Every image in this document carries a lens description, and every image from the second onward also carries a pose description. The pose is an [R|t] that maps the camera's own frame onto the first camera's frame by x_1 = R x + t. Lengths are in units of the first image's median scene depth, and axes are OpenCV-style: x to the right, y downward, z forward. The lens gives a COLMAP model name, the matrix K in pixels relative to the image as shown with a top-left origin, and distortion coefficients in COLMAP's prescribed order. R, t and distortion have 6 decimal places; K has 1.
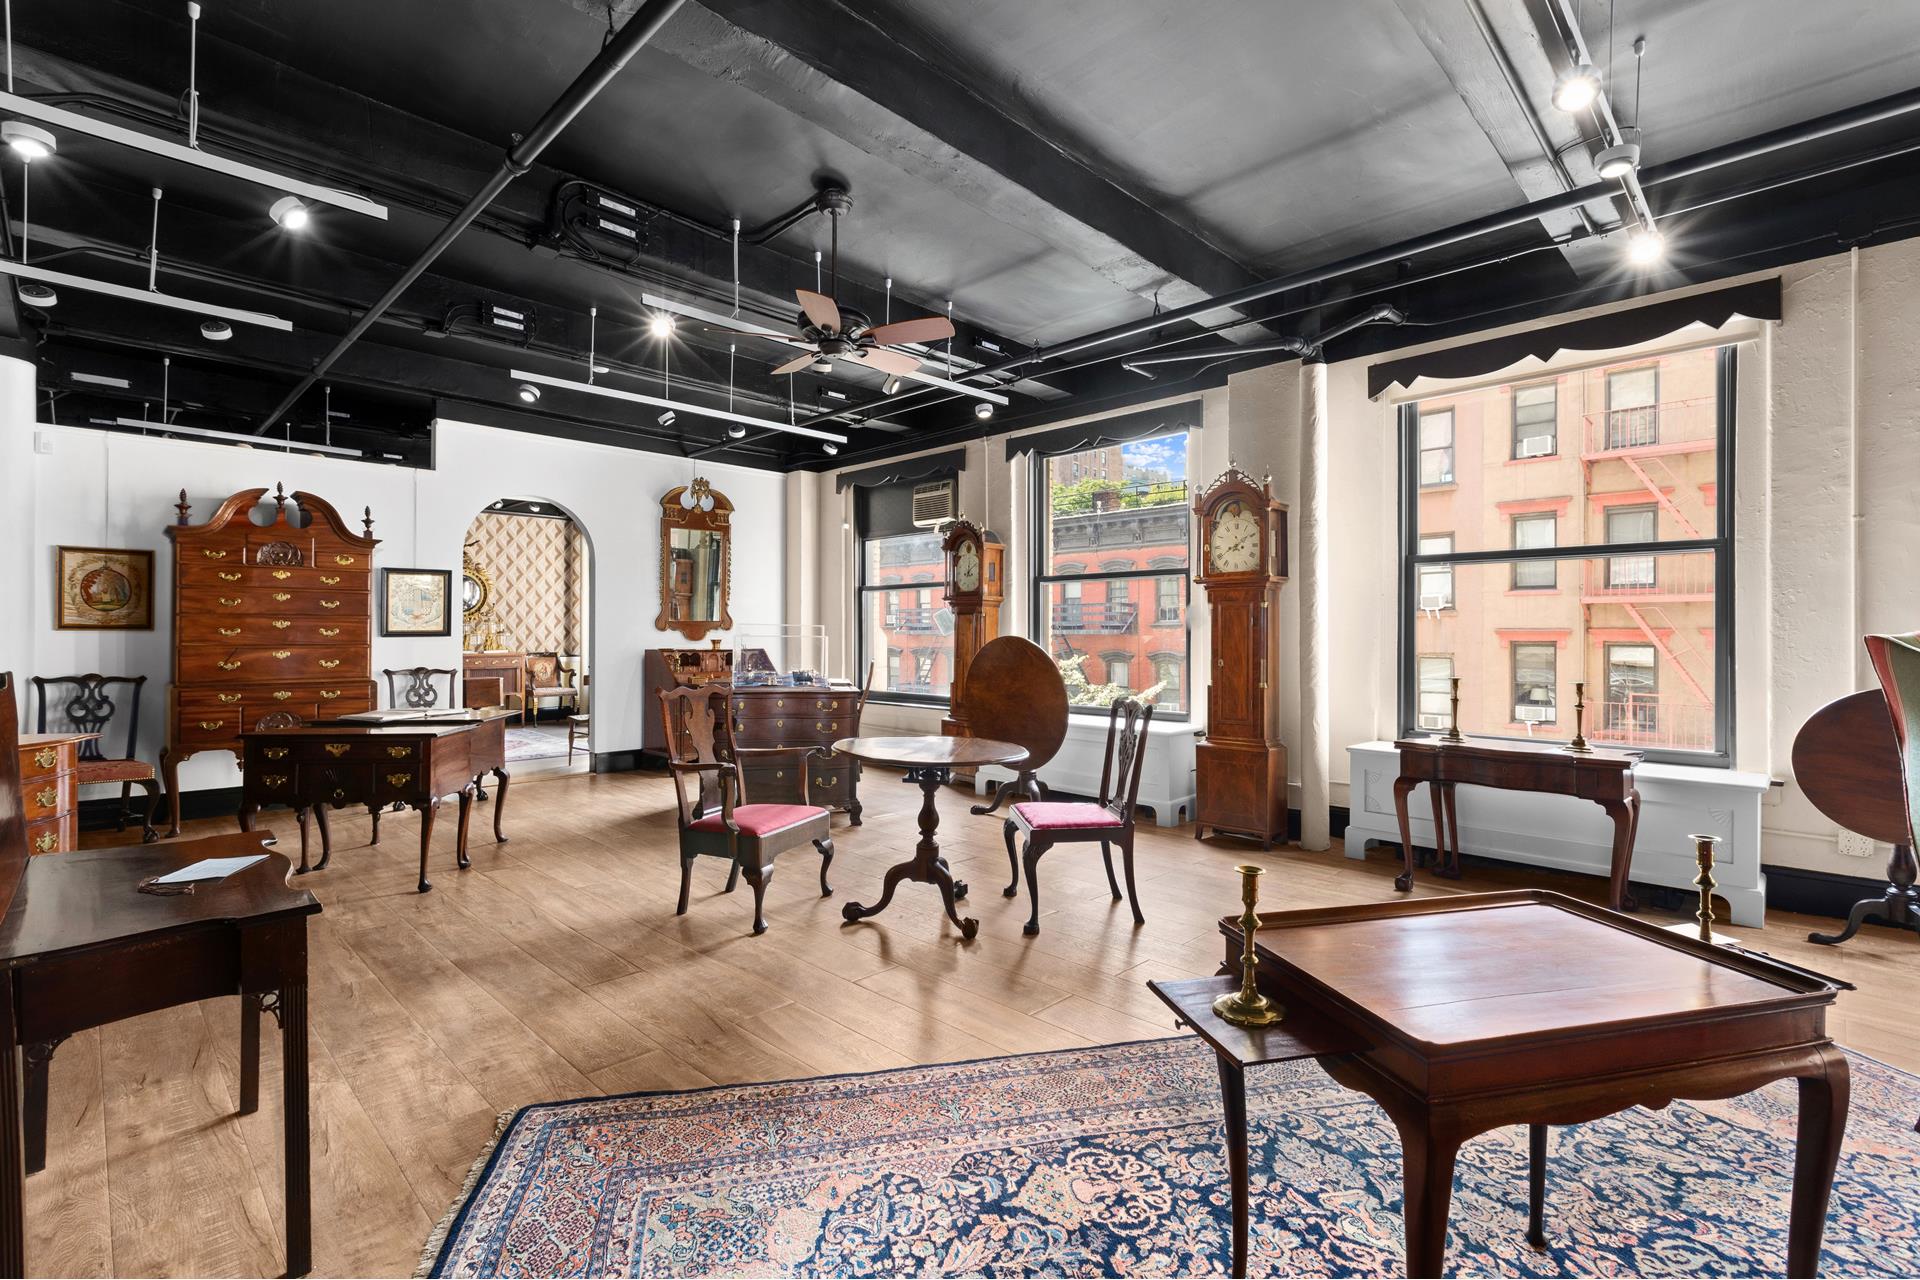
lens RADIAL K [[873.7, 0, 960.0], [0, 873.7, 631.5], [0, 0, 1]] dist [0.004185, 0.000455]
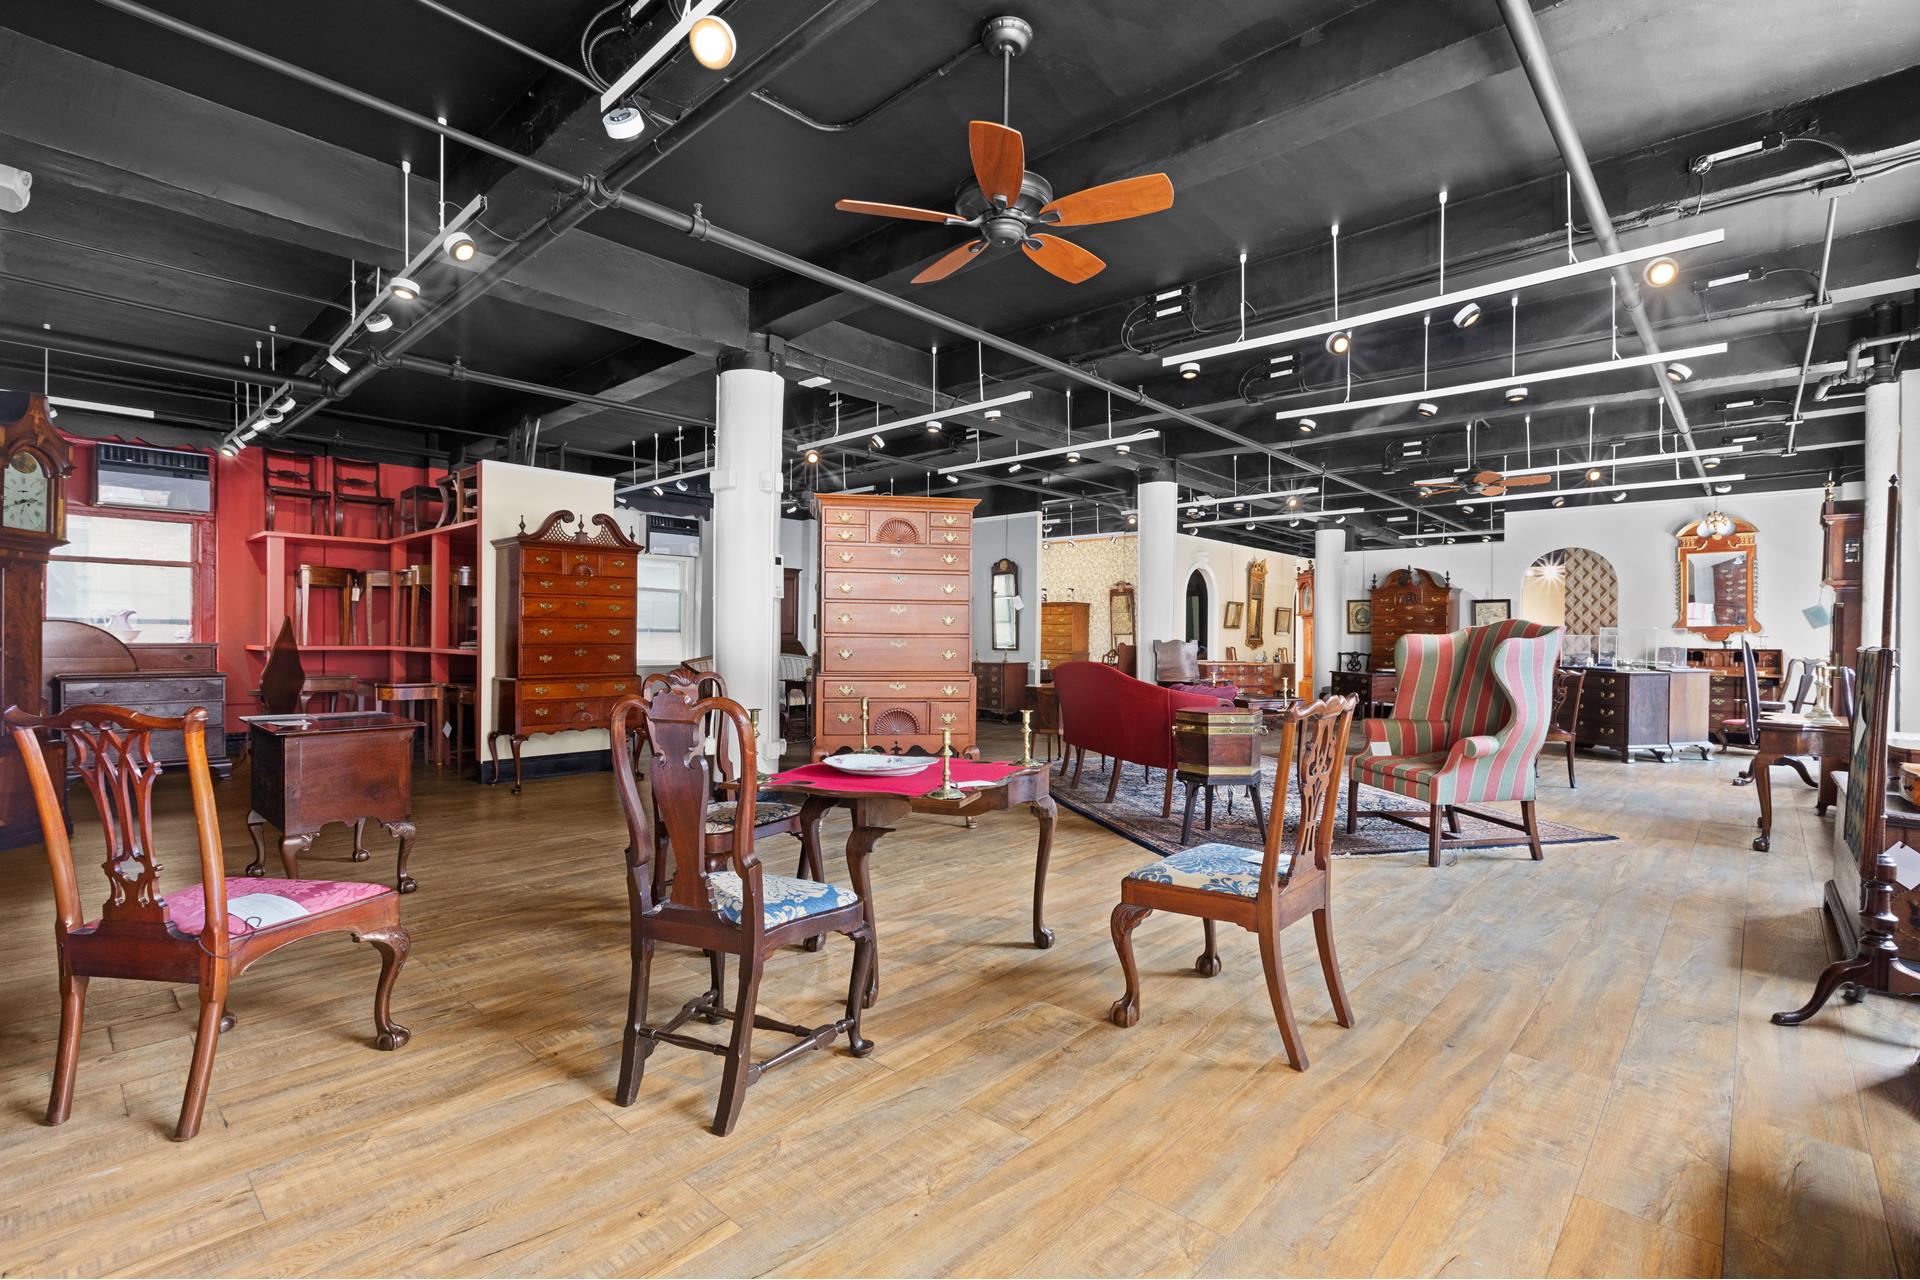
lens RADIAL K [[873.7, 0, 956.6], [0, 873.7, 641.1], [0, 0, 1]] dist [0.004185, 0.000455]
pose [[0.030530, 0.006926, -0.999510, 1.293811], [-0.004105, 0.999968, 0.006804, 0.006066], [0.999525, 0.003896, 0.030558, -0.151777]]
